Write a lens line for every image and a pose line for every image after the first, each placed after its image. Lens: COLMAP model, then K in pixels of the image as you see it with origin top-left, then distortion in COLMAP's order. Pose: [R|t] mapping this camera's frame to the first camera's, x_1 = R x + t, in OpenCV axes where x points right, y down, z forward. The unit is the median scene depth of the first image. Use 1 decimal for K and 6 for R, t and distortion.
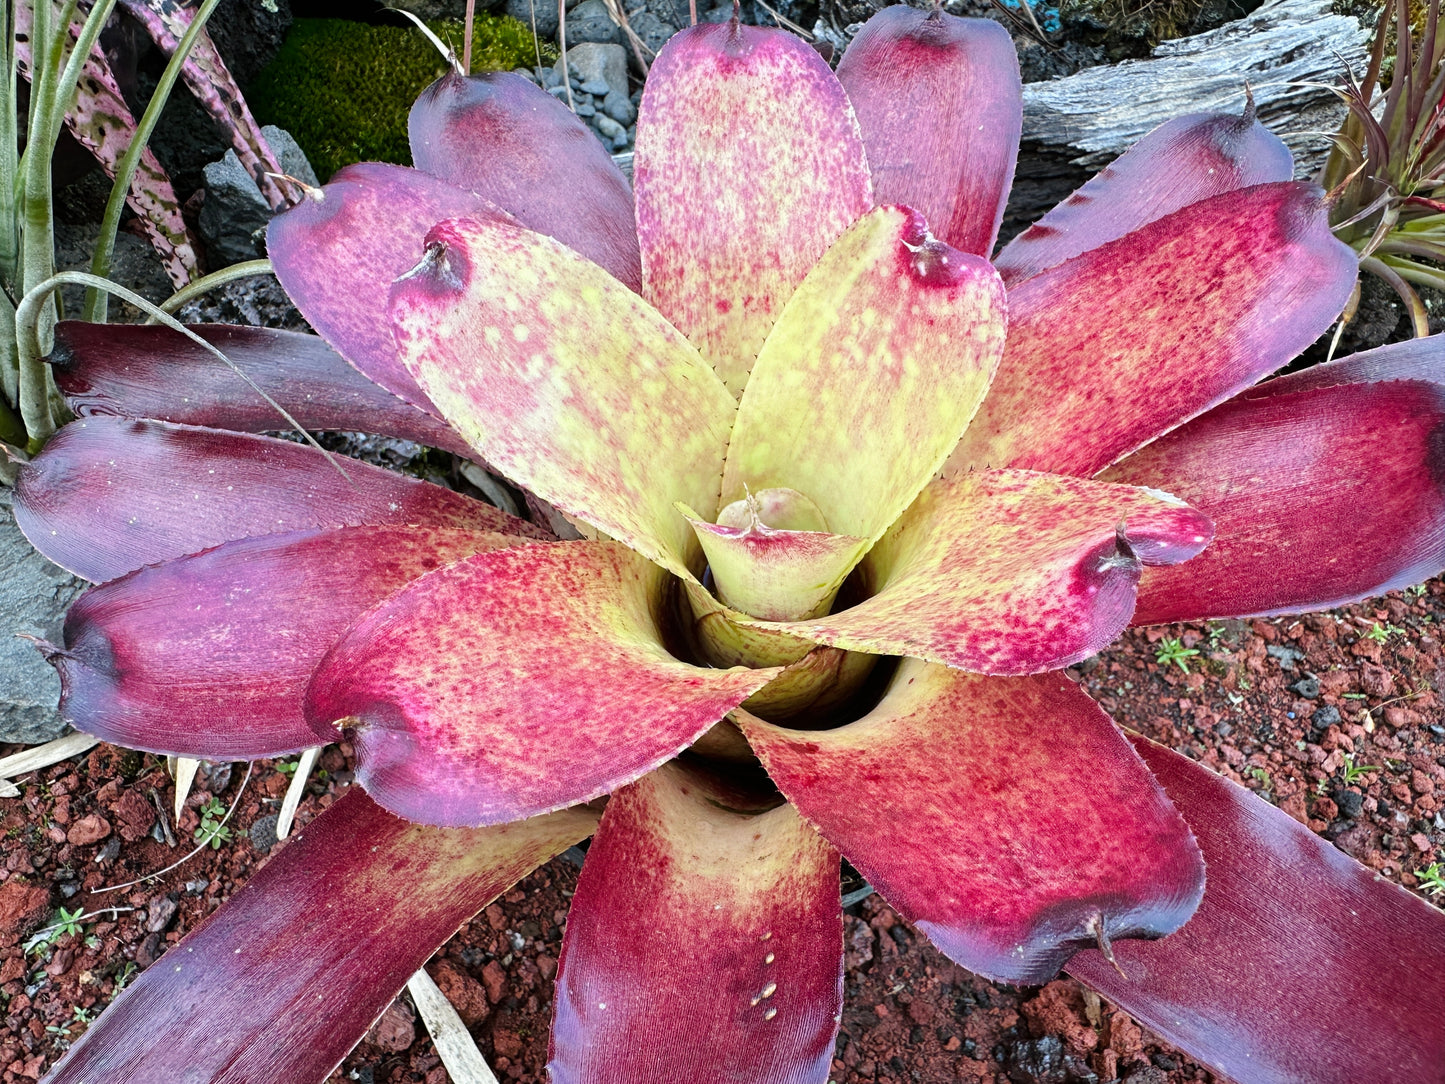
lens RADIAL K [[1027.7, 0, 689.3], [0, 1027.7, 611.5], [0, 0, 1]] dist [-0.005719, 0.002627]
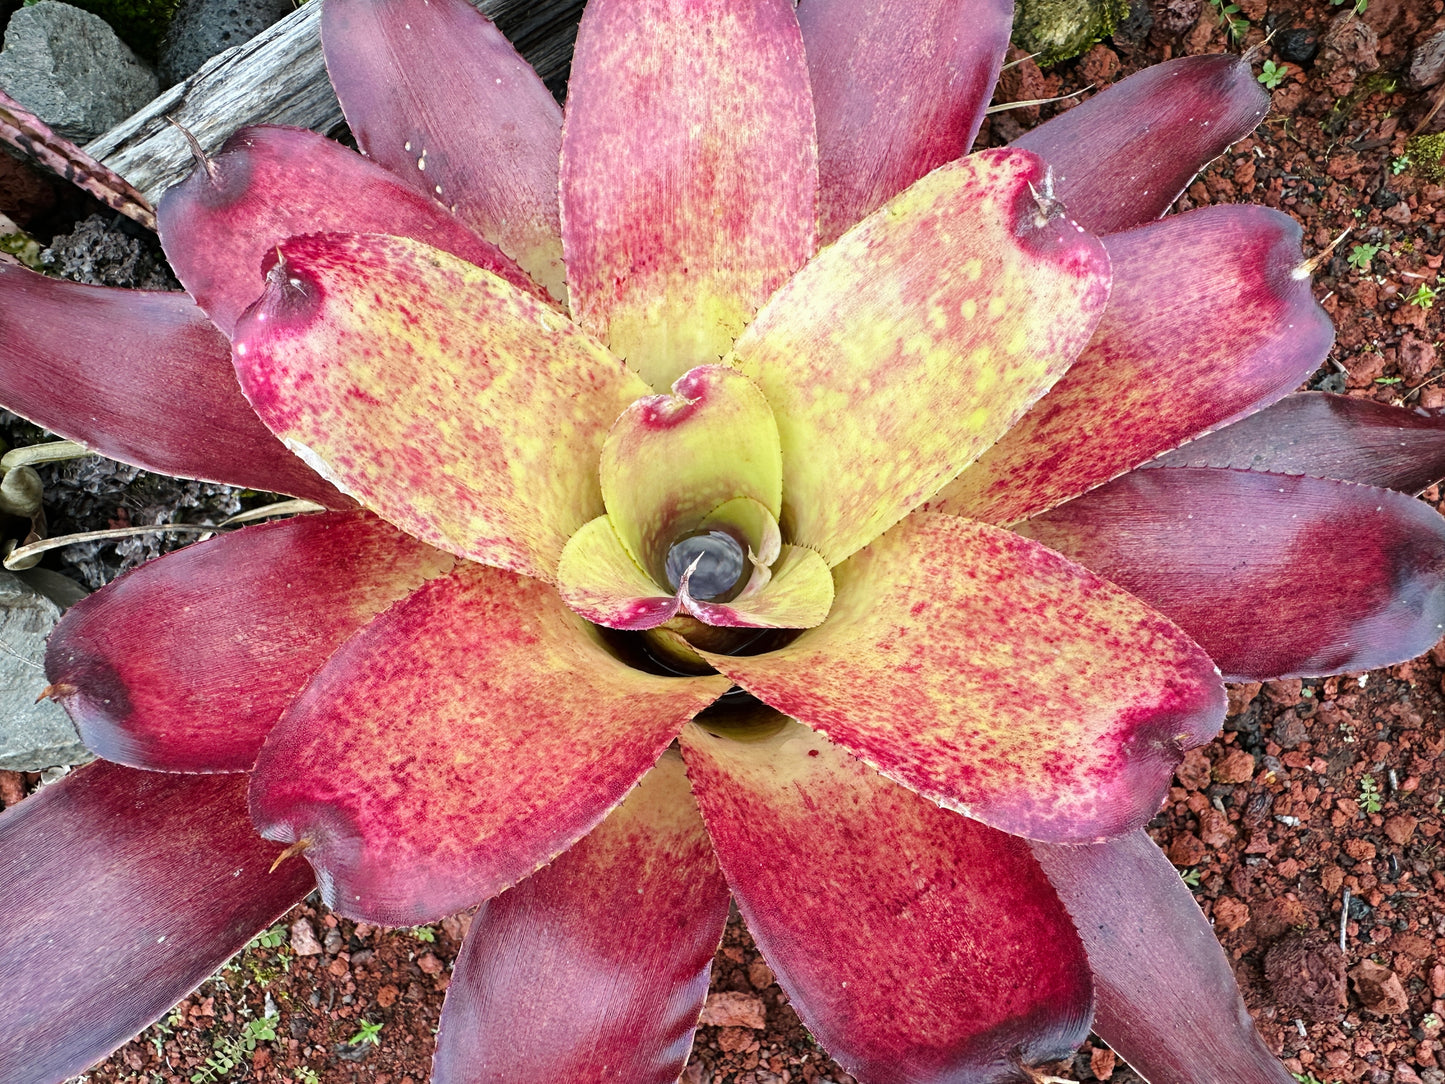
lens RADIAL K [[1029.4, 0, 681.7], [0, 1029.4, 618.3], [0, 0, 1]] dist [-0.007917, 0.002594]
pose [[-0.733393, 0.664795, -0.142066, 0.348031], [-0.560555, -0.473161, 0.679629, -0.885971], [0.384594, 0.578071, 0.719668, 0.373973]]
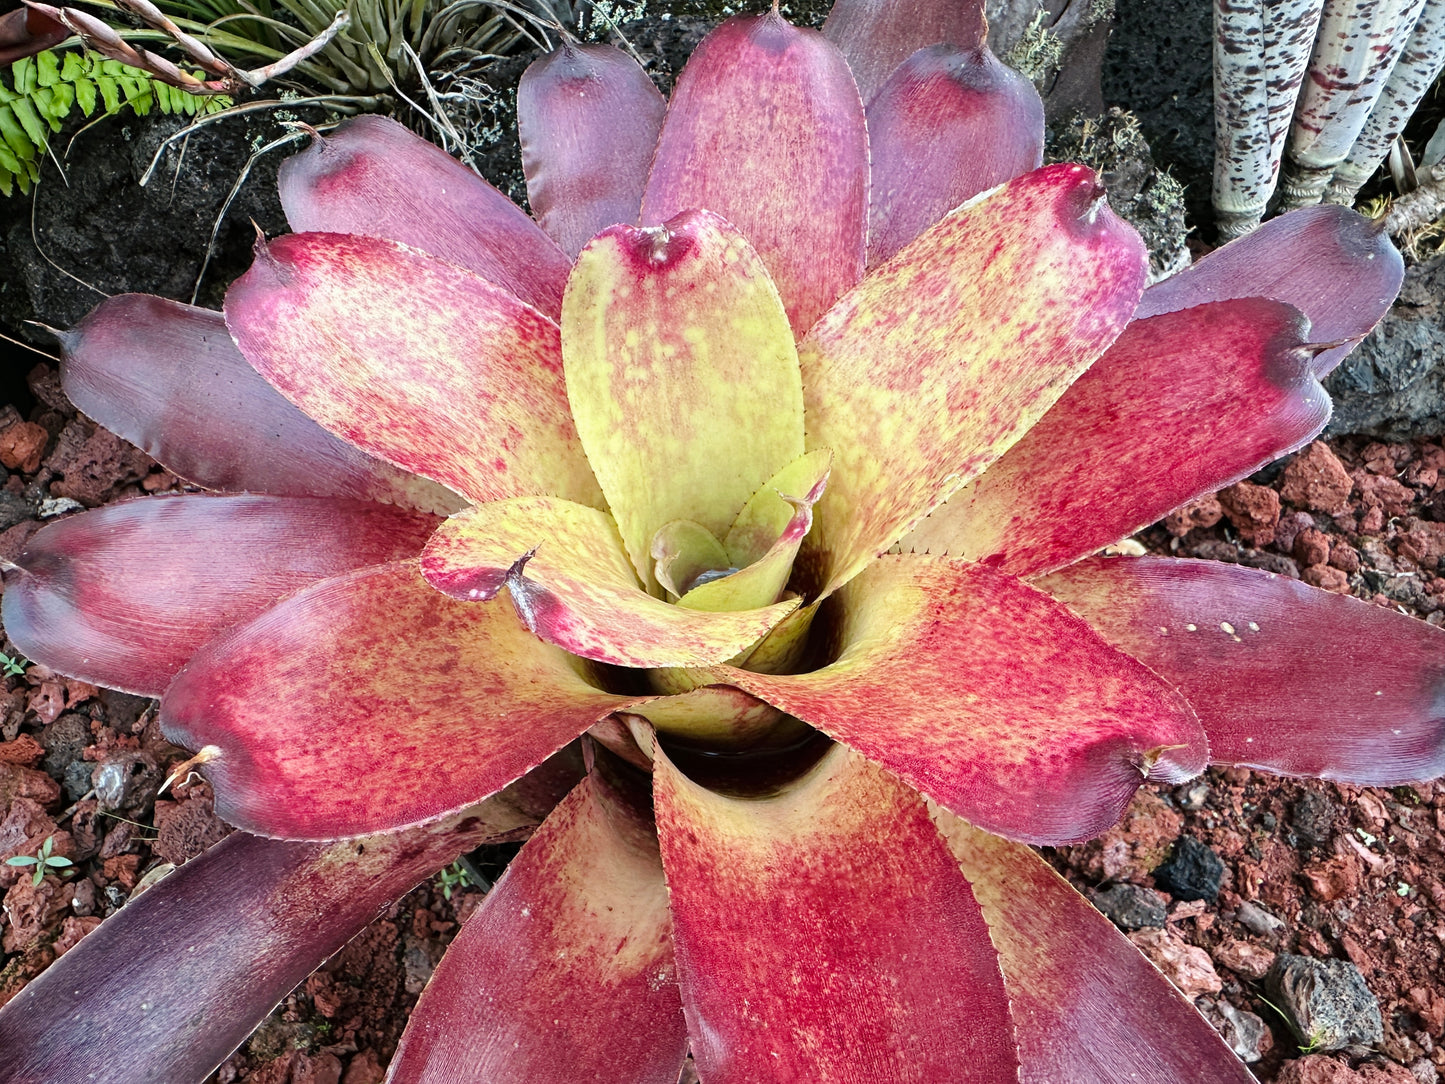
lens RADIAL K [[1026.4, 0, 688.9], [0, 1026.4, 607.7], [0, 0, 1]] dist [-0.005842, -0.001624]
pose [[0.289958, -0.782684, 0.550754, -0.608733], [0.817758, 0.501586, 0.282283, -0.410785], [-0.497189, 0.368533, 0.785485, 0.275806]]
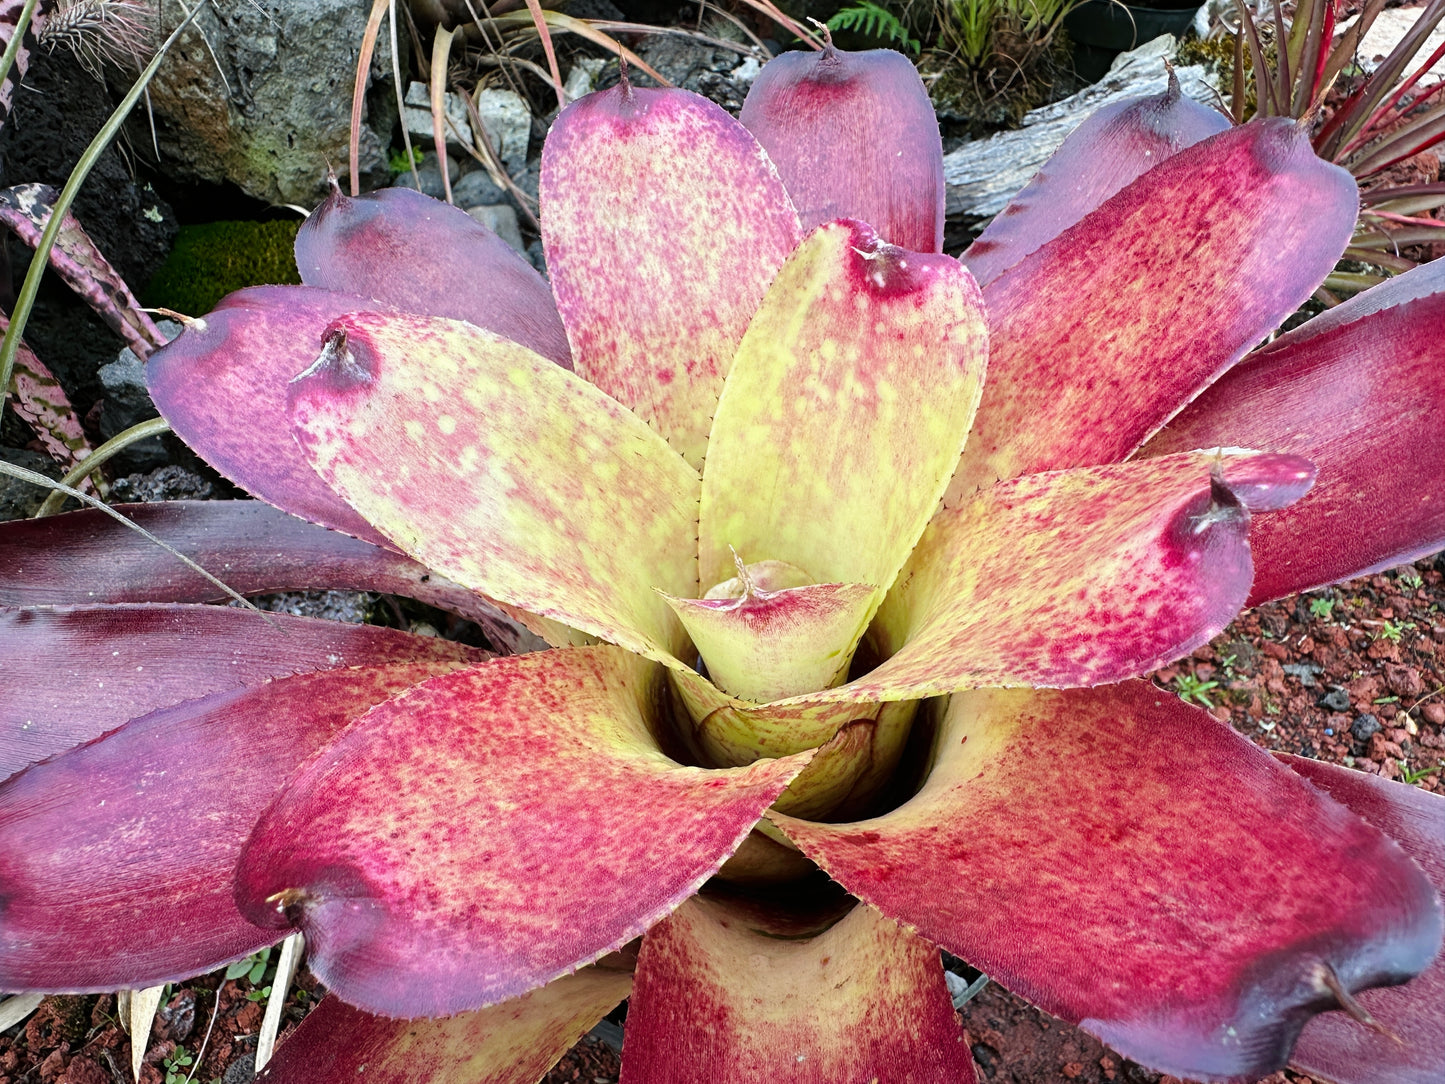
lens RADIAL K [[1027.7, 0, 689.3], [0, 1027.7, 611.5], [0, 0, 1]] dist [-0.005719, 0.002627]
pose [[0.983232, -0.176218, 0.046930, -0.029333], [0.181152, 0.973391, -0.140336, 0.043053], [-0.020951, 0.146484, 0.988991, 0.150802]]
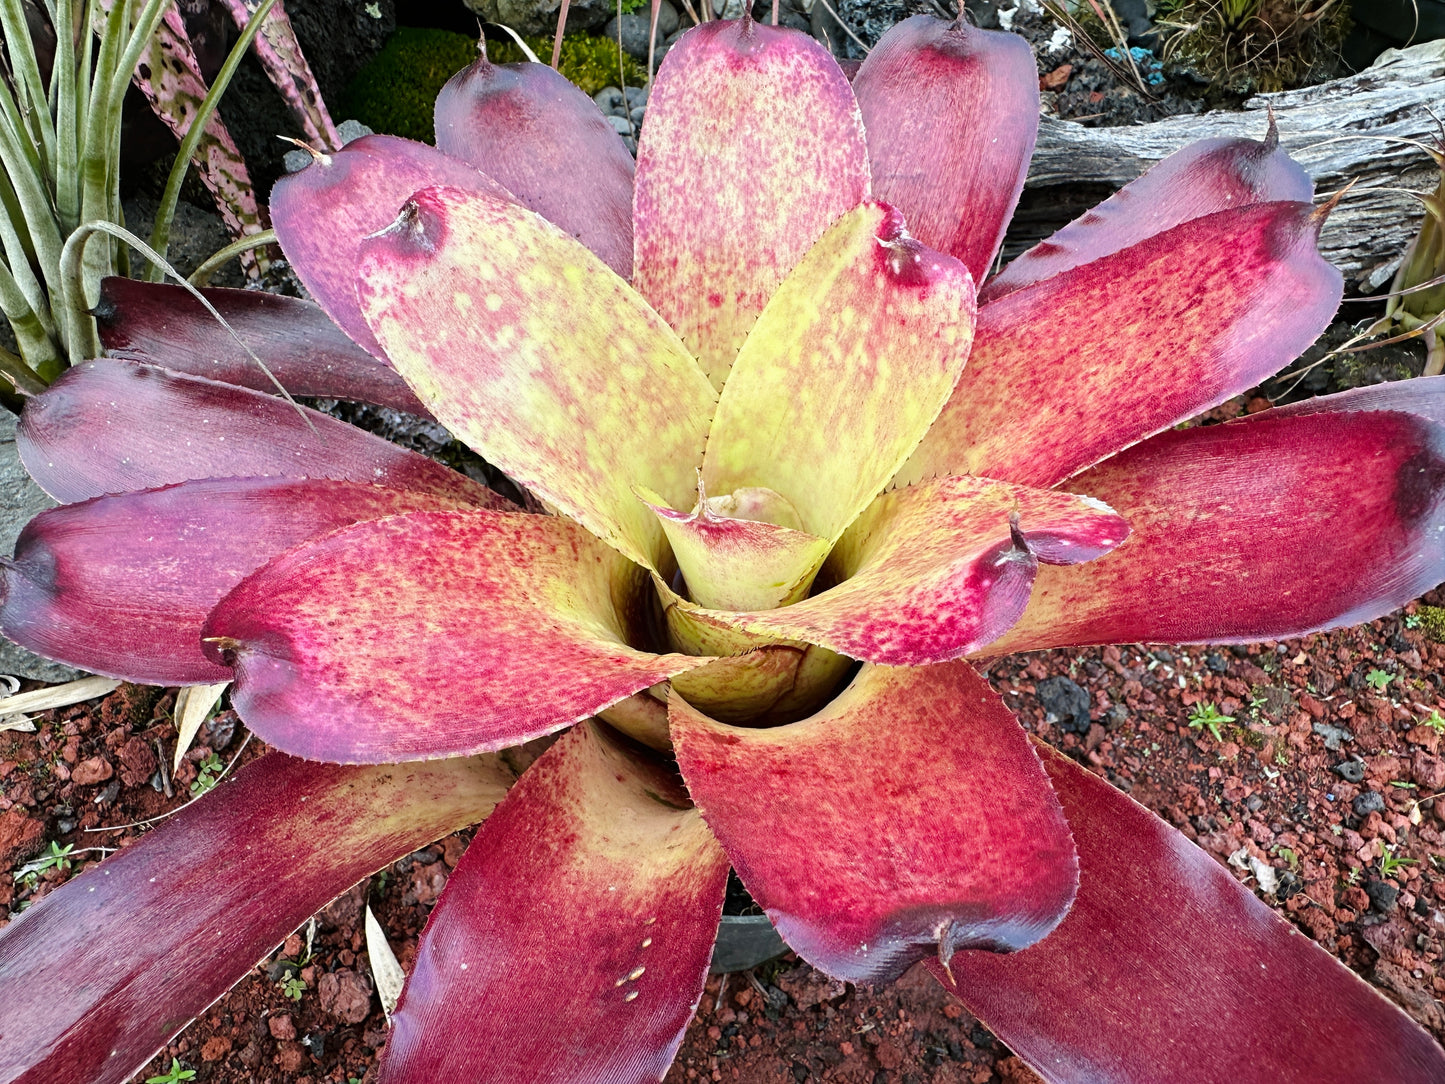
lens RADIAL K [[1027.7, 0, 689.3], [0, 1027.7, 611.5], [0, 0, 1]] dist [-0.005719, 0.002627]
pose [[0.991960, 0.097258, -0.080970, 0.136640], [-0.100027, 0.994506, -0.030868, 0.042813], [0.077523, 0.038720, 0.996238, 0.018010]]
